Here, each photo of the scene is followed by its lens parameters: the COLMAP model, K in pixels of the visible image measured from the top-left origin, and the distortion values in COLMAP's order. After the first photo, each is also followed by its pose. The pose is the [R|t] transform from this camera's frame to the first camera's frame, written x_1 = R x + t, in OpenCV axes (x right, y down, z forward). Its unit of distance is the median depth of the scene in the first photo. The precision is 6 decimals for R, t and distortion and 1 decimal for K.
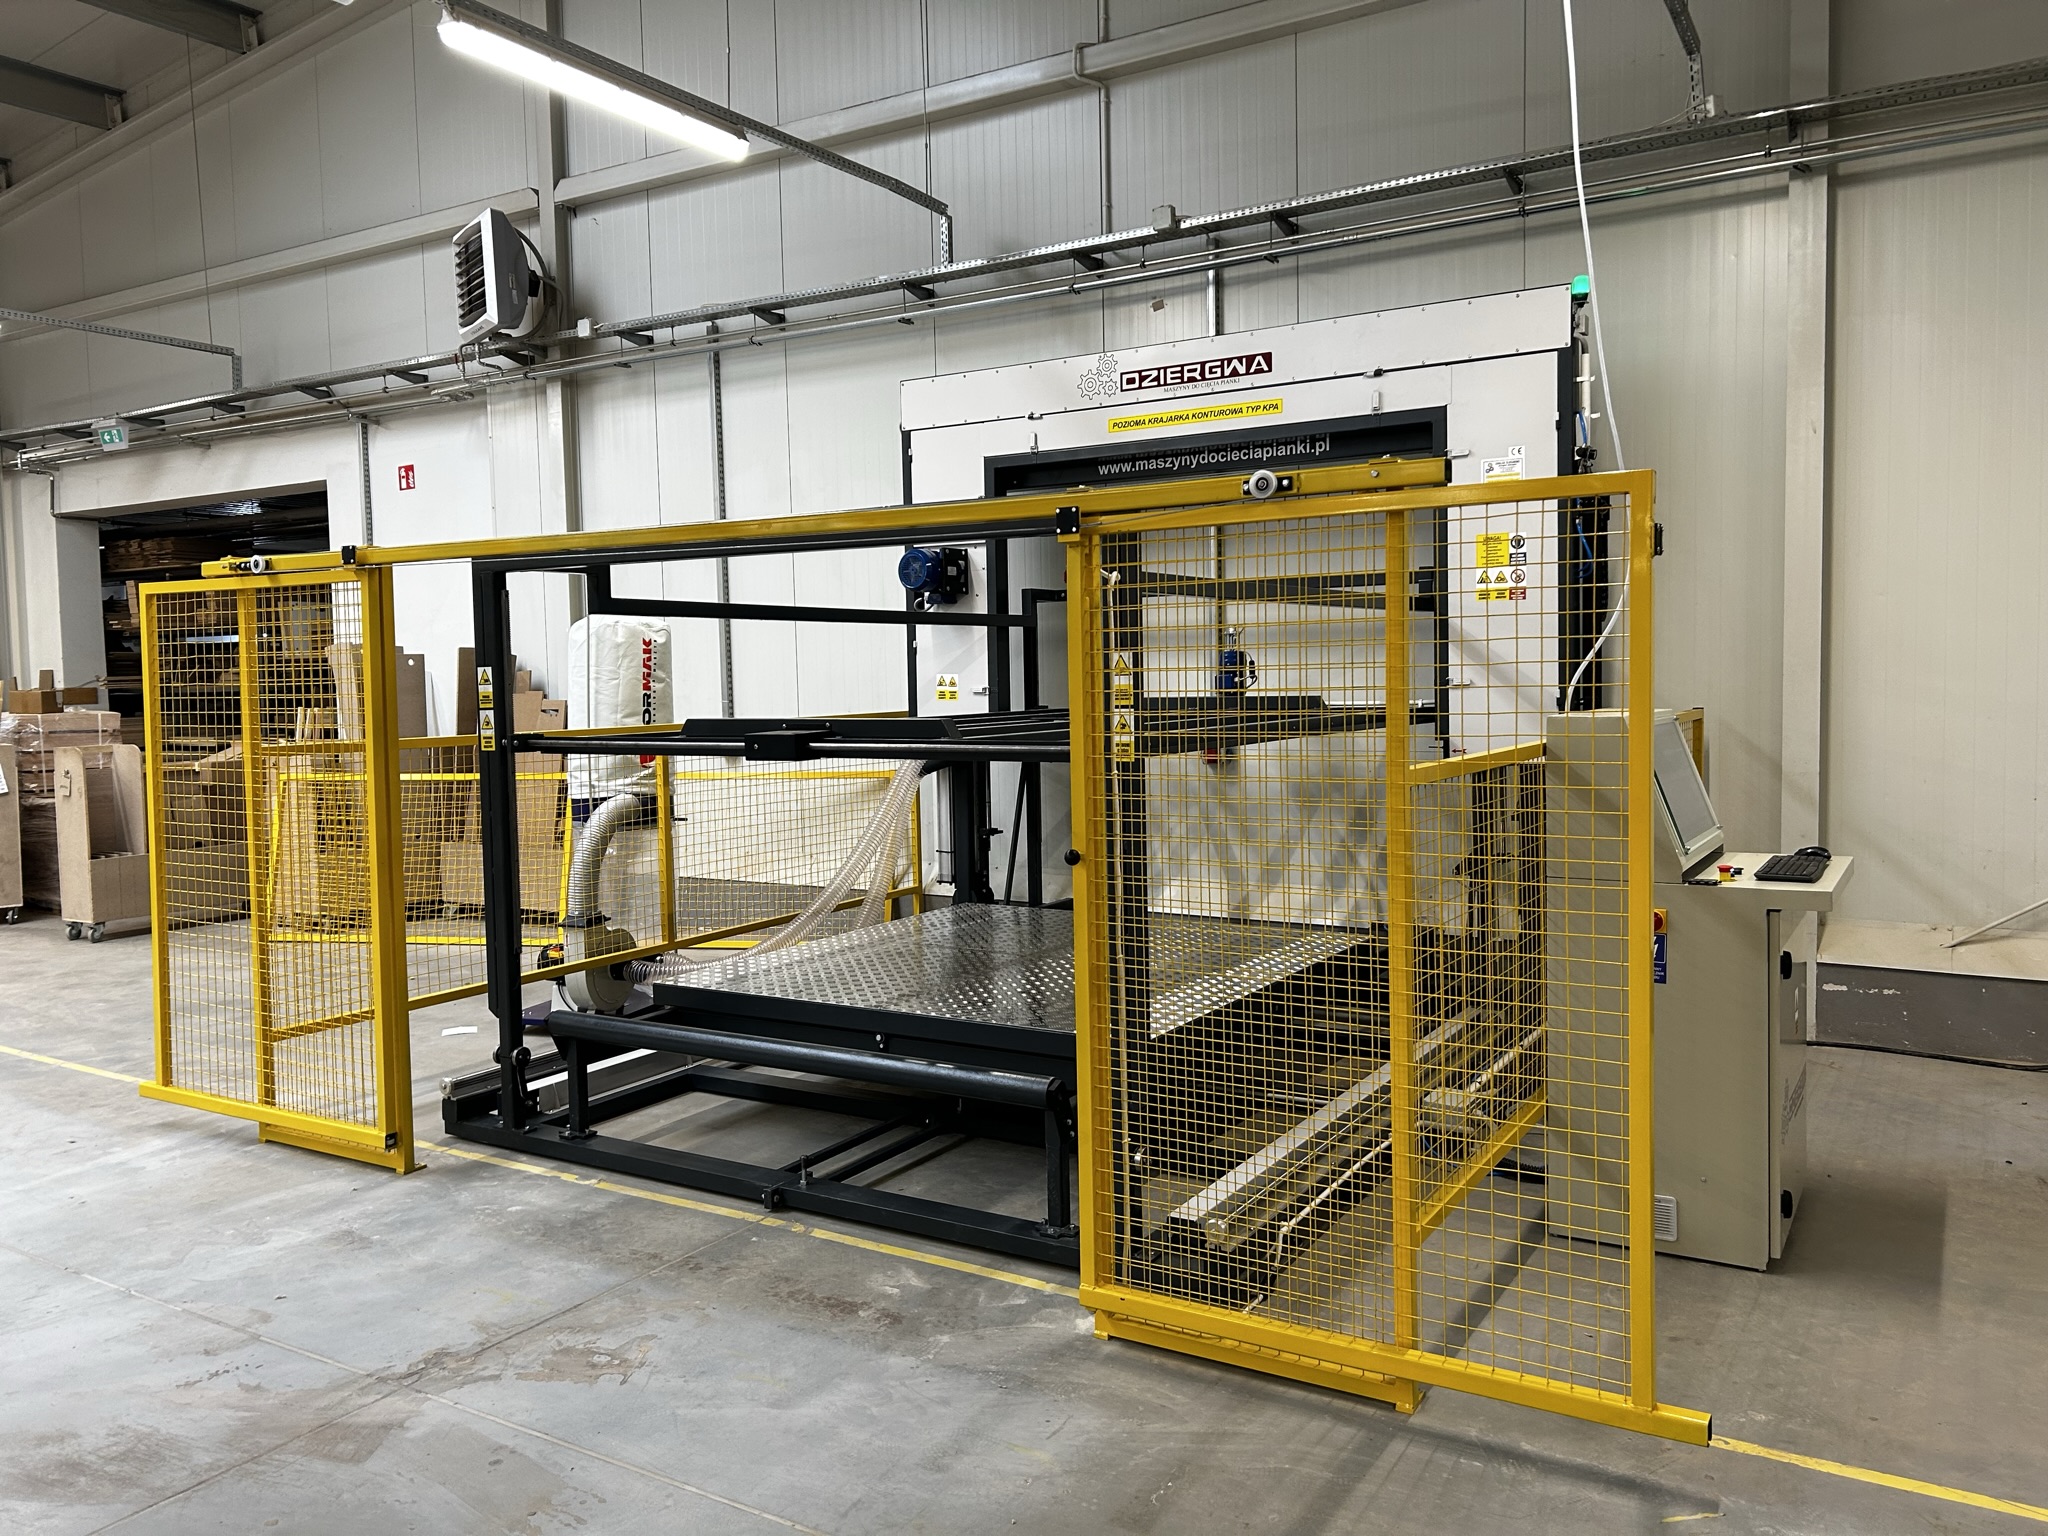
lens RADIAL K [[1559.4, 0, 1035.3], [0, 1559.4, 760.5], [0, 0, 1]] dist [0.054313, -0.060665]
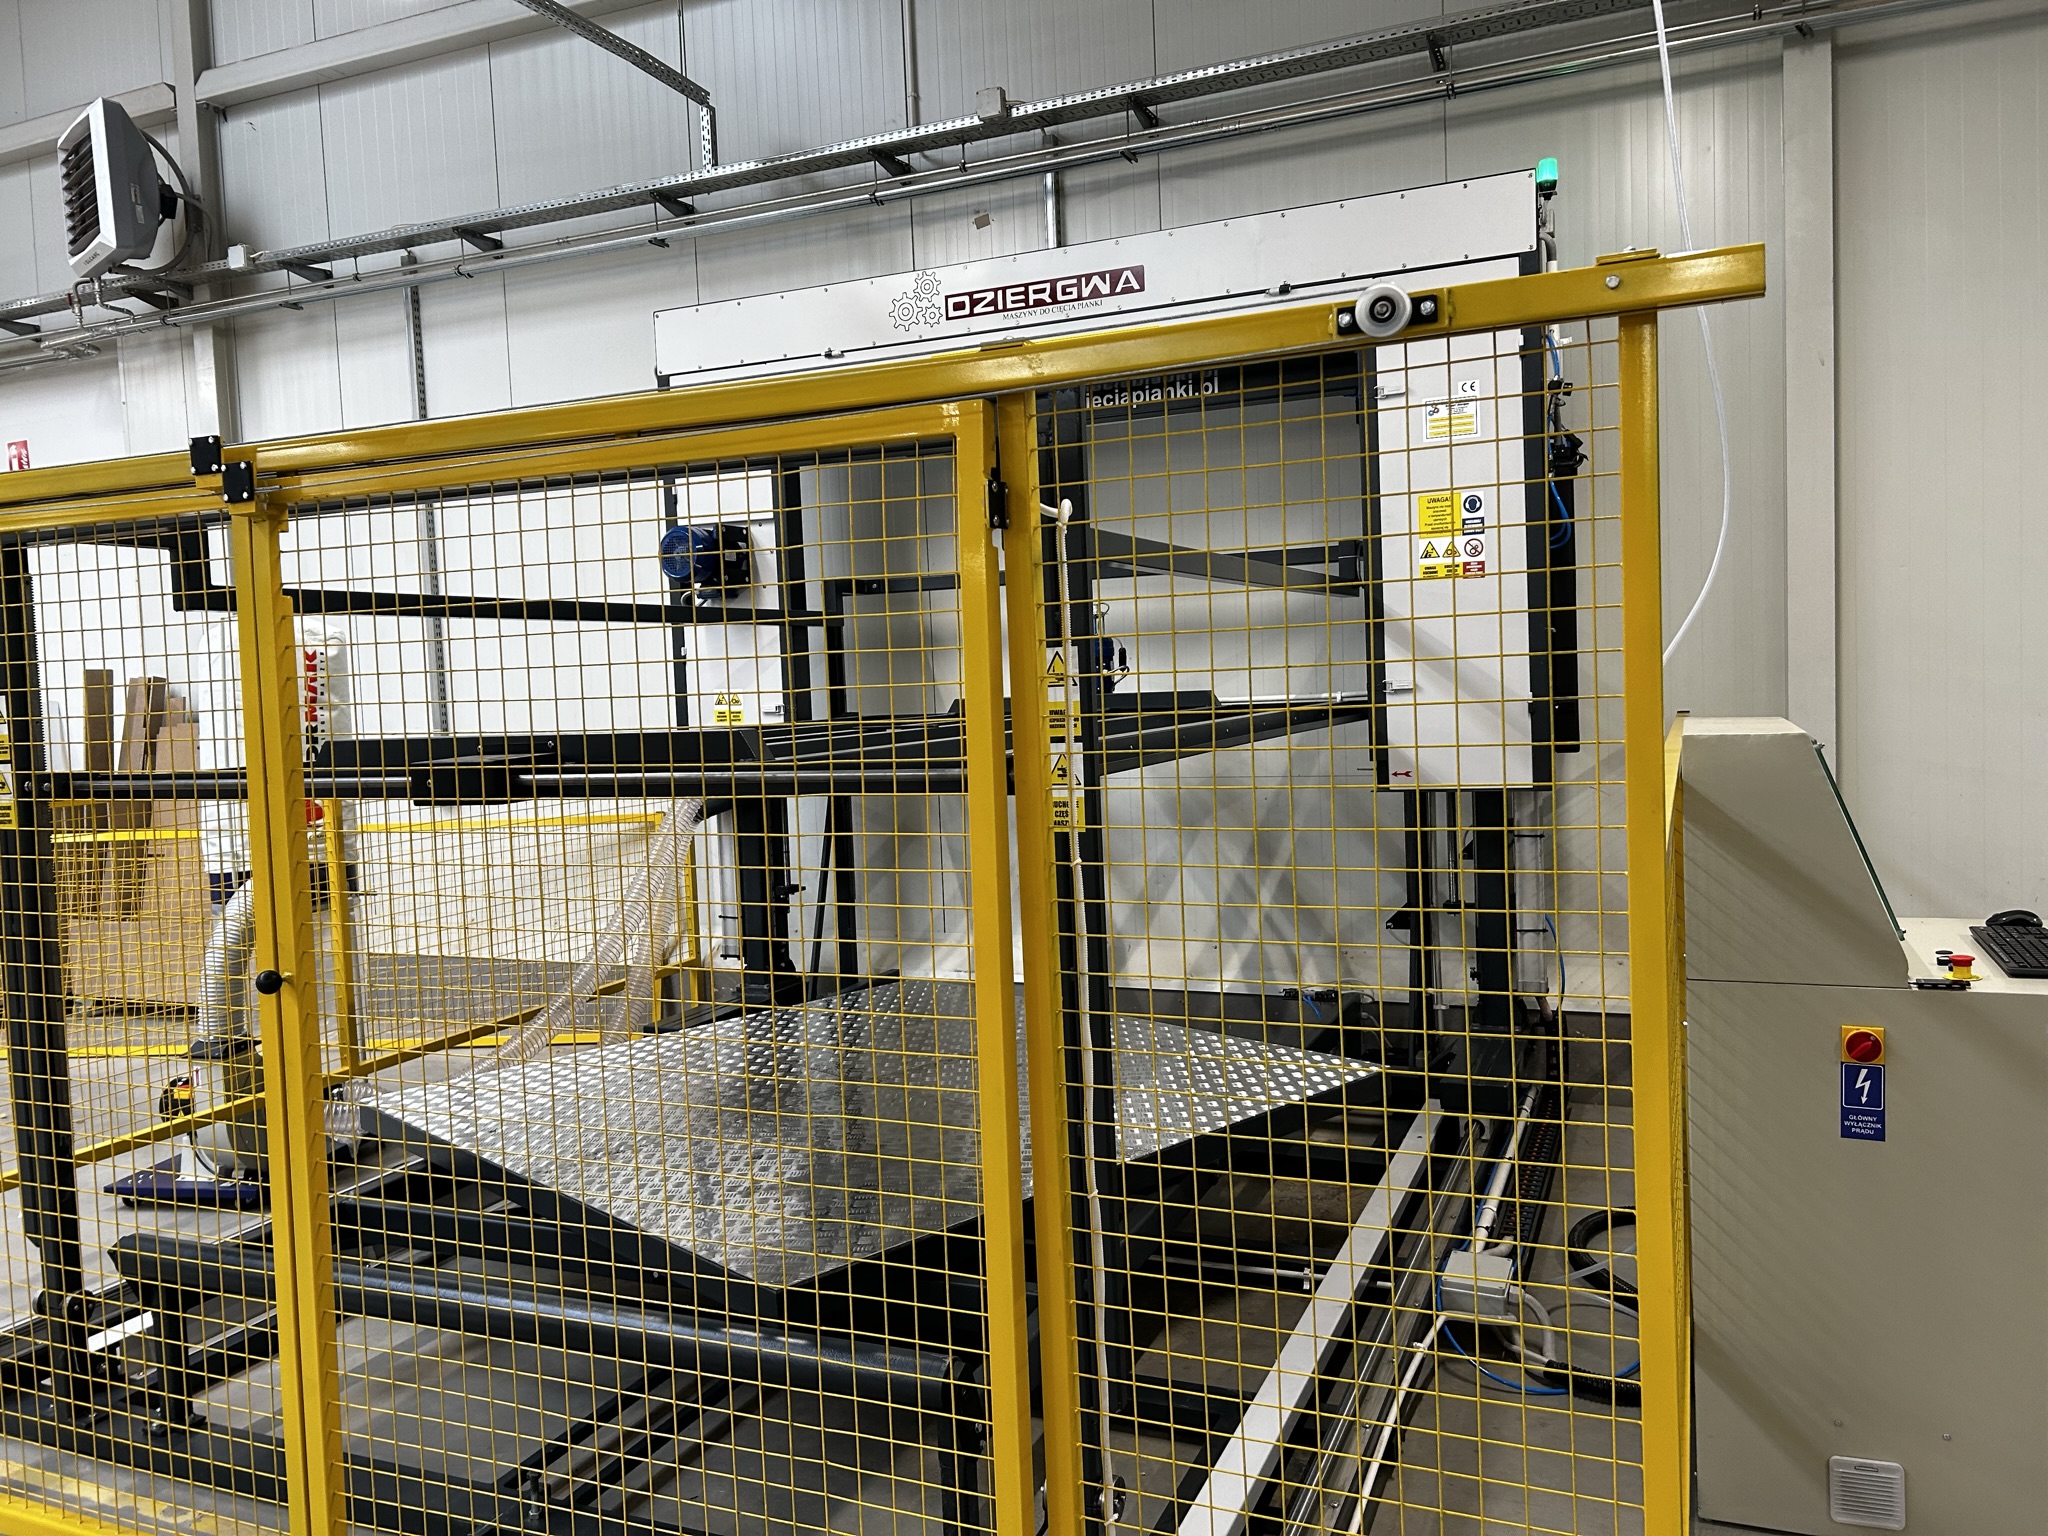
lens RADIAL K [[1559.4, 0, 1010.0], [0, 1559.4, 763.1], [0, 0, 1]] dist [0.054313, -0.060665]
pose [[0.990837, -0.028768, 0.131964, -0.023023], [0.029459, 0.999561, -0.003288, -0.013286], [-0.131812, 0.007145, 0.991249, 0.231223]]
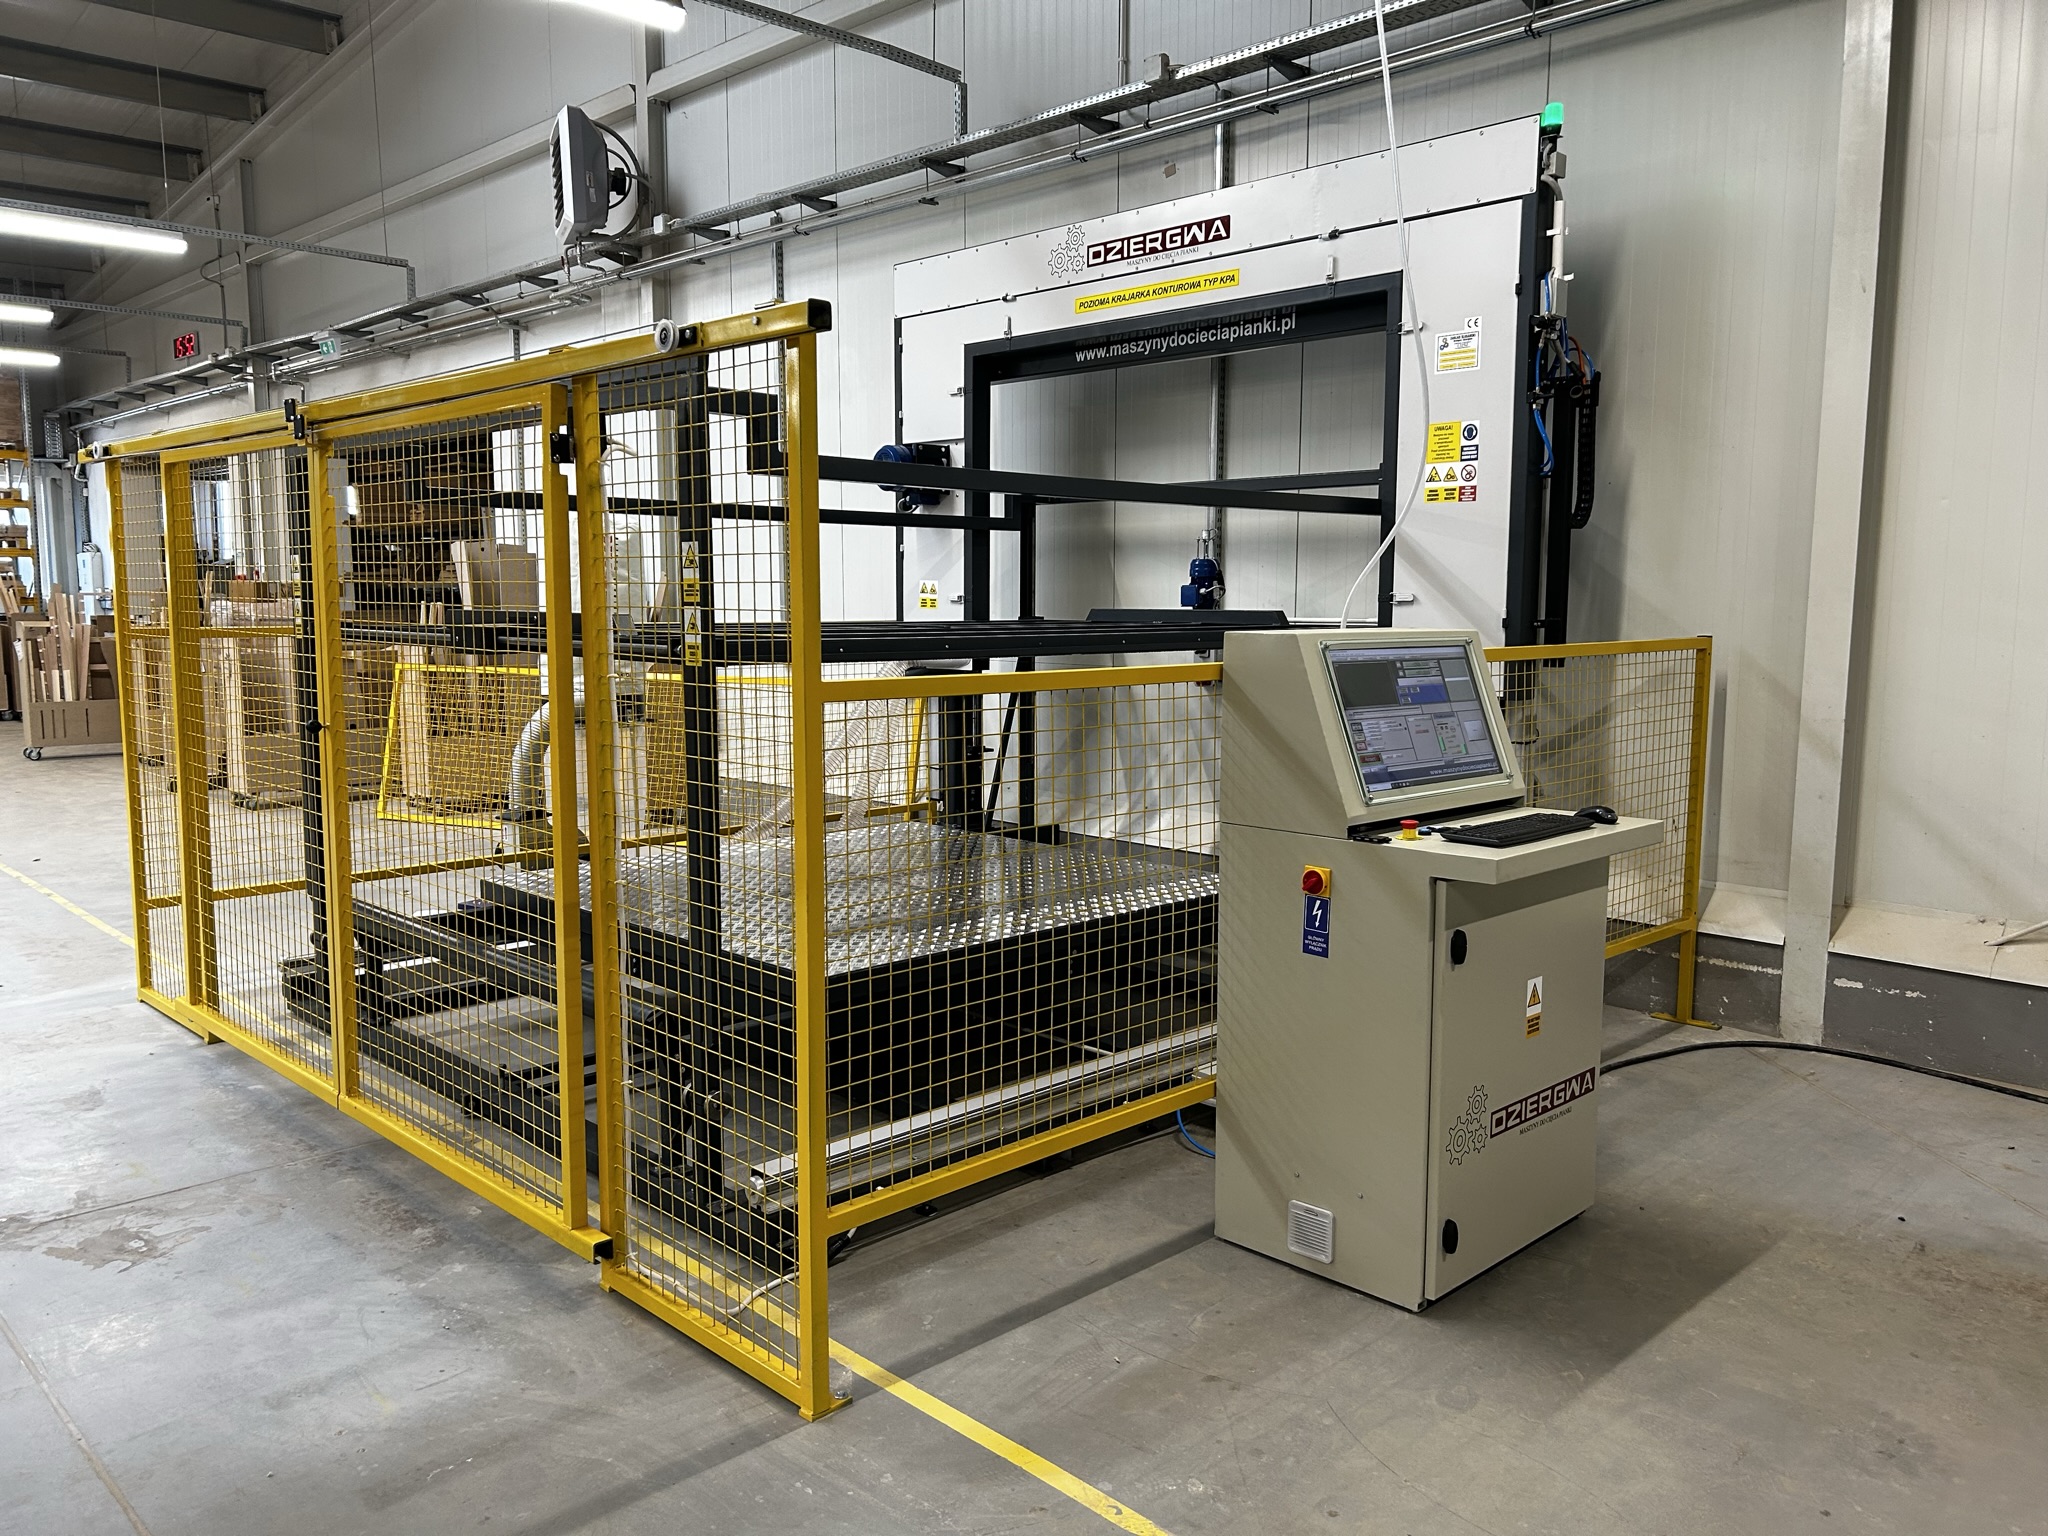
lens RADIAL K [[1559.4, 0, 1007.6], [0, 1559.4, 779.8], [0, 0, 1]] dist [0.054313, -0.060665]
pose [[0.967690, 0.052429, -0.246633, 0.252800], [-0.036617, 0.996995, 0.068268, -0.000875], [0.249471, -0.057031, 0.966701, 0.096746]]
